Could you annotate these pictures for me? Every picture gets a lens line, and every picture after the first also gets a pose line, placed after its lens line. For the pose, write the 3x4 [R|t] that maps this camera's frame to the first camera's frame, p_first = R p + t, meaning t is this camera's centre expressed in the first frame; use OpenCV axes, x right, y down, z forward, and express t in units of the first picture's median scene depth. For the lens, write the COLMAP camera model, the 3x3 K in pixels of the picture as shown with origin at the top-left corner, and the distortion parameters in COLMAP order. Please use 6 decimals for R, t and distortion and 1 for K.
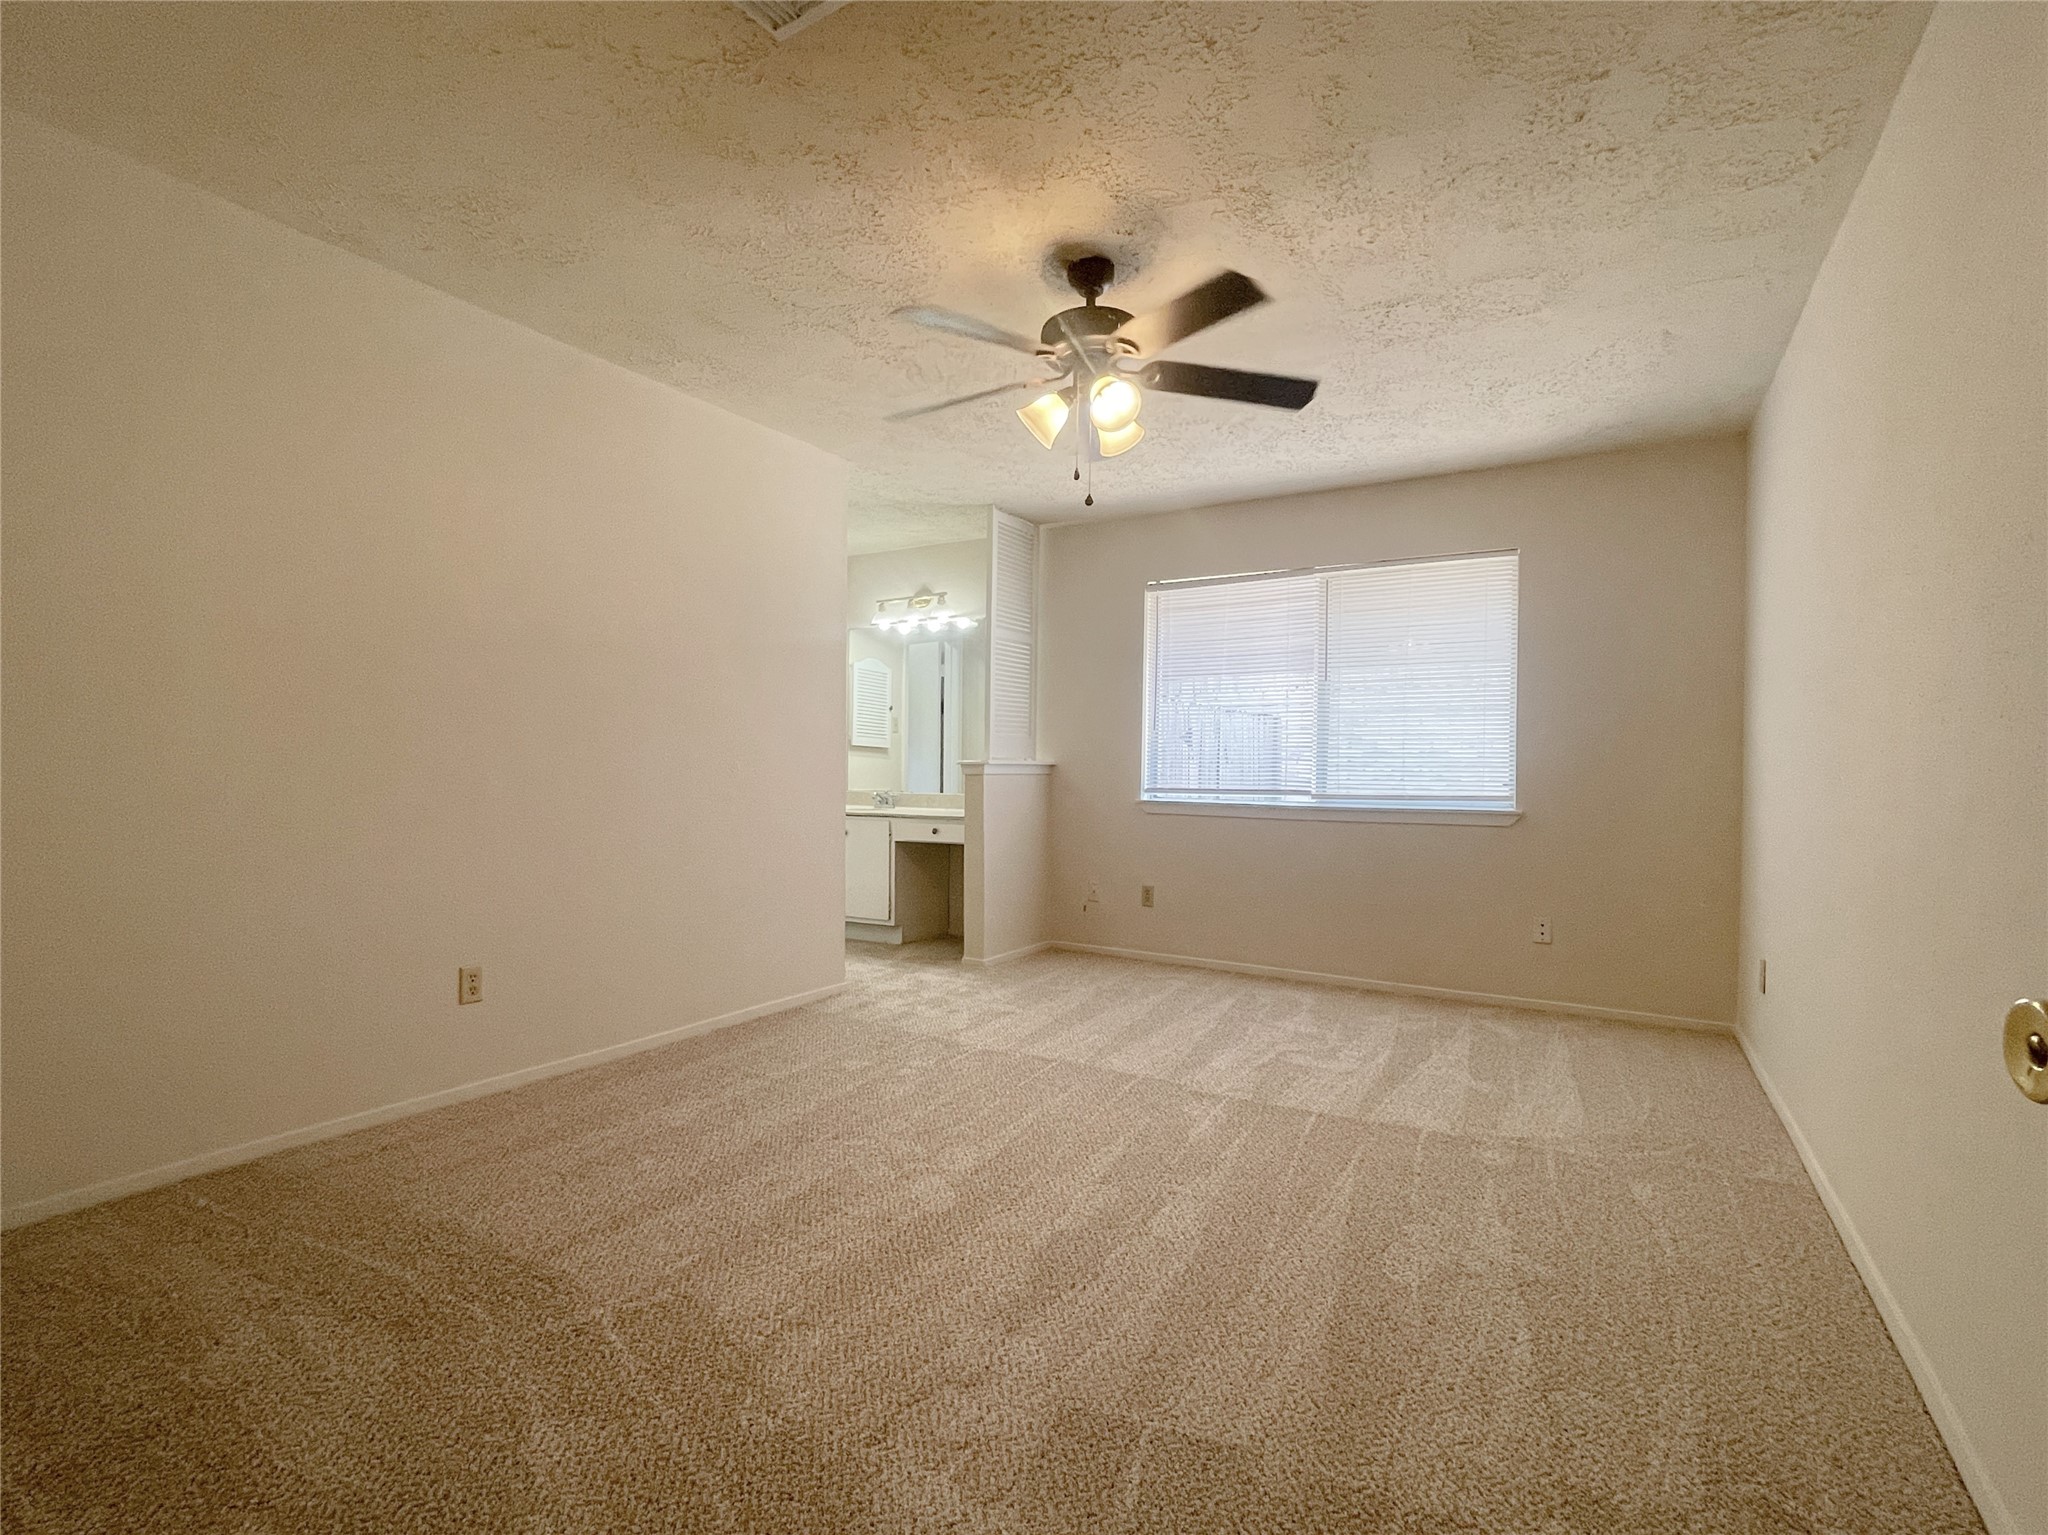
lens RADIAL K [[965.3, 0, 1025.1], [0, 965.3, 771.6], [0, 0, 1]] dist [0.027032, 0.000160]
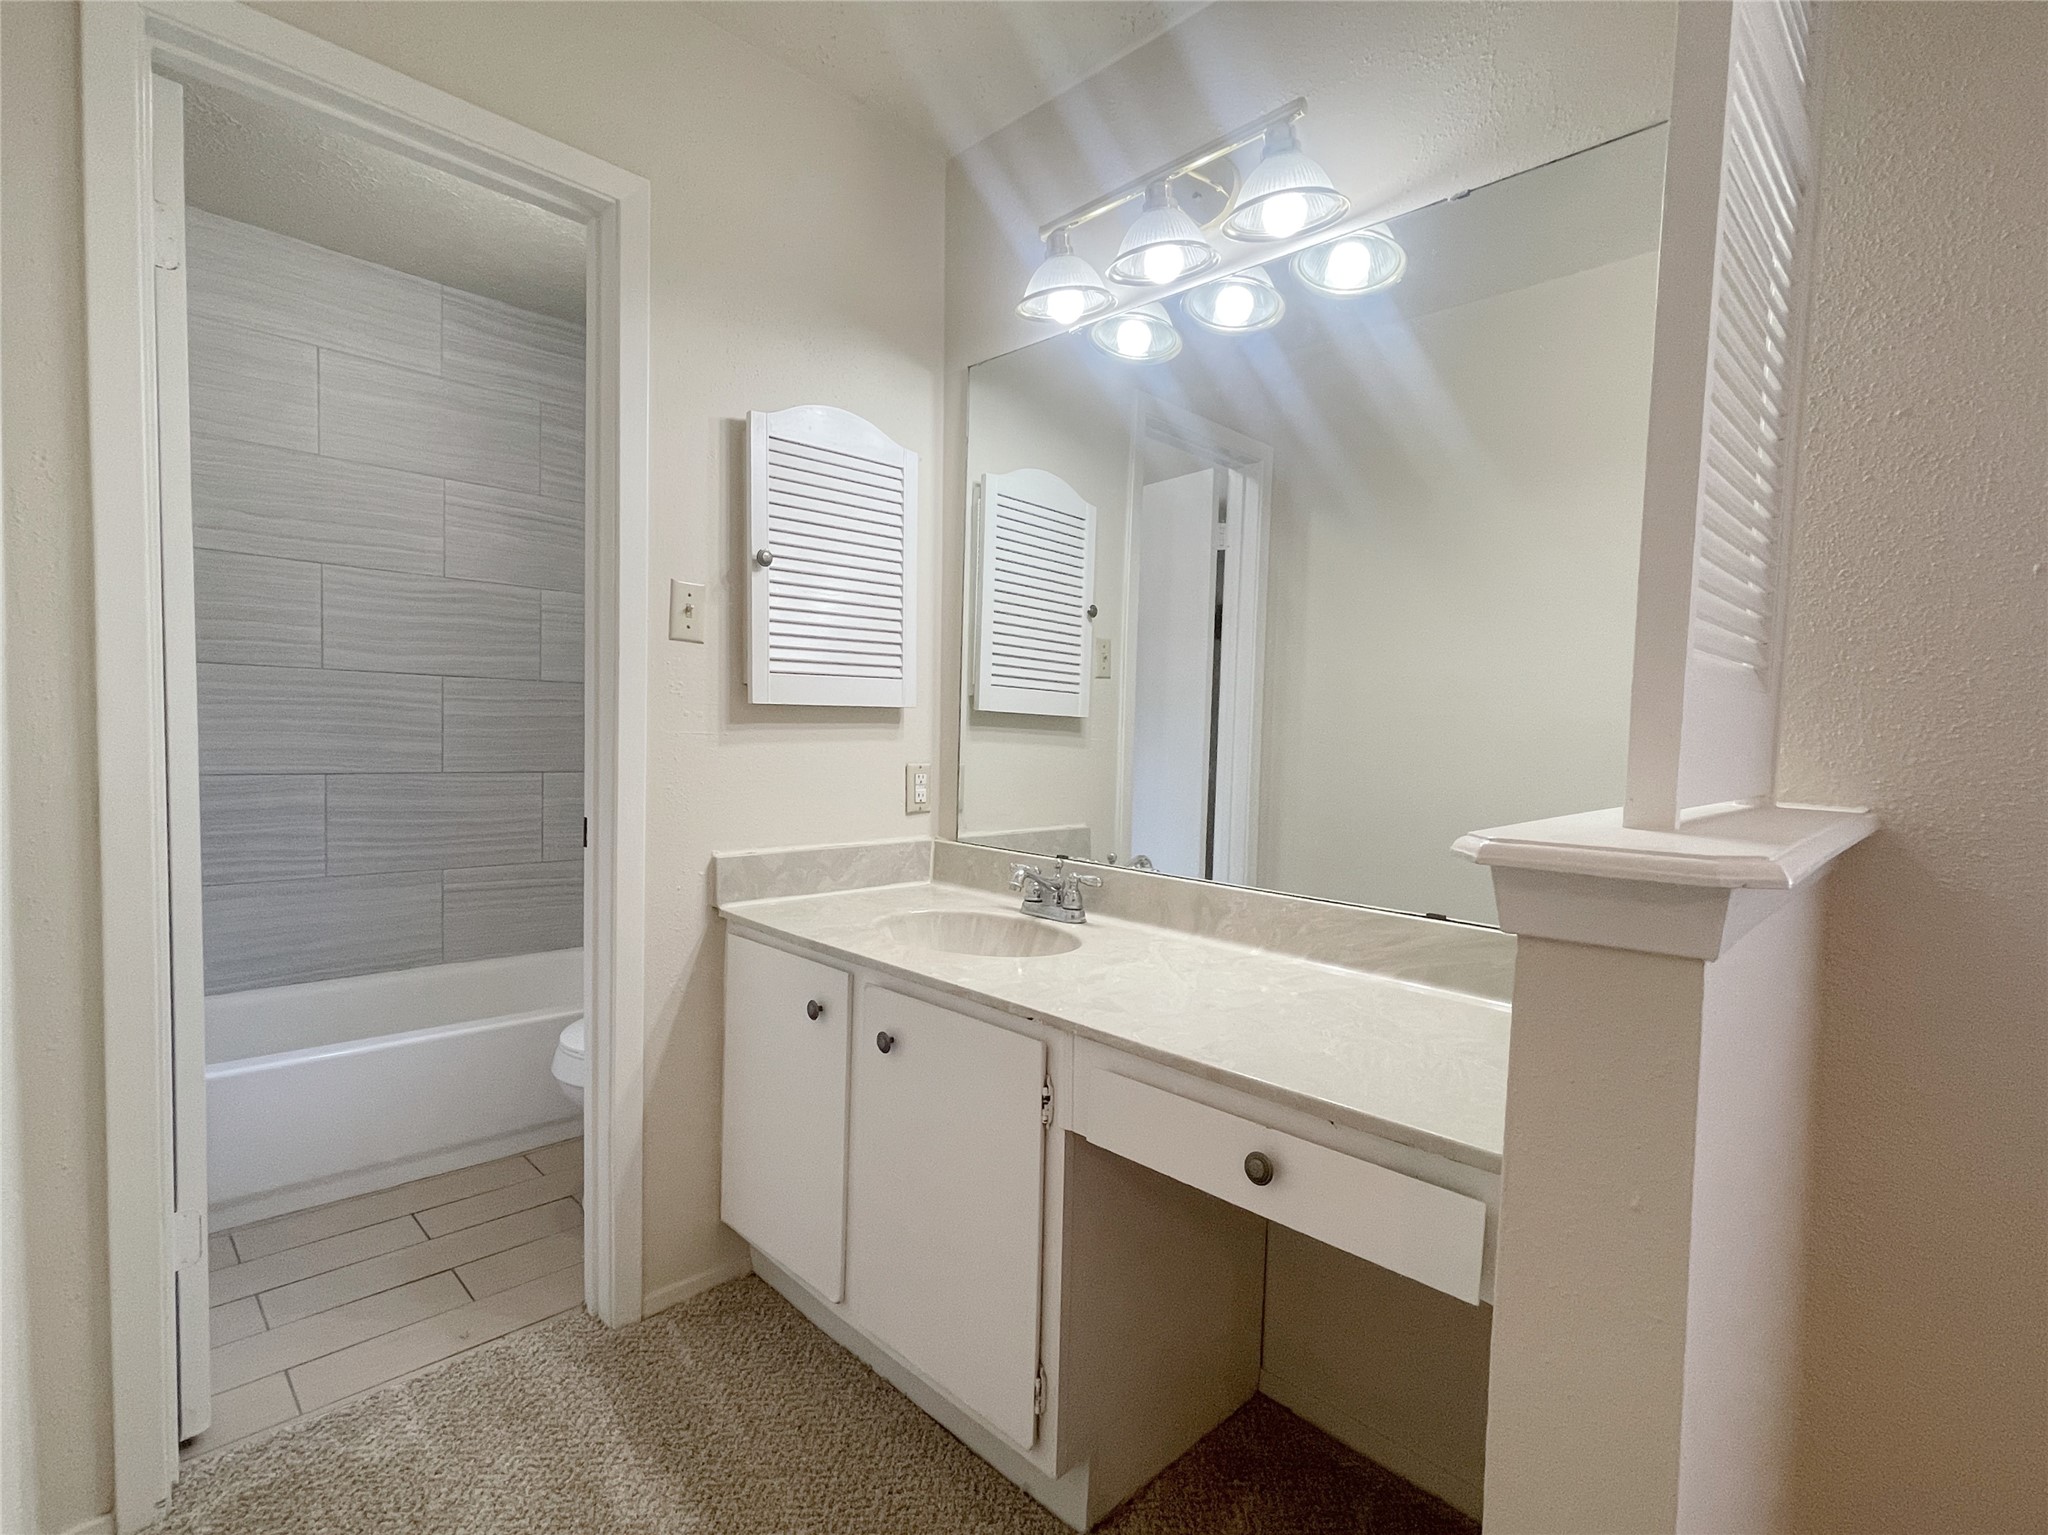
lens RADIAL K [[965.3, 0, 1030.2], [0, 965.3, 769.6], [0, 0, 1]] dist [0.027032, 0.000160]
pose [[0.973132, 0.025709, -0.228807, -0.075723], [-0.018033, 0.999204, 0.035576, -0.017630], [0.229539, -0.030494, 0.972822, 0.635192]]
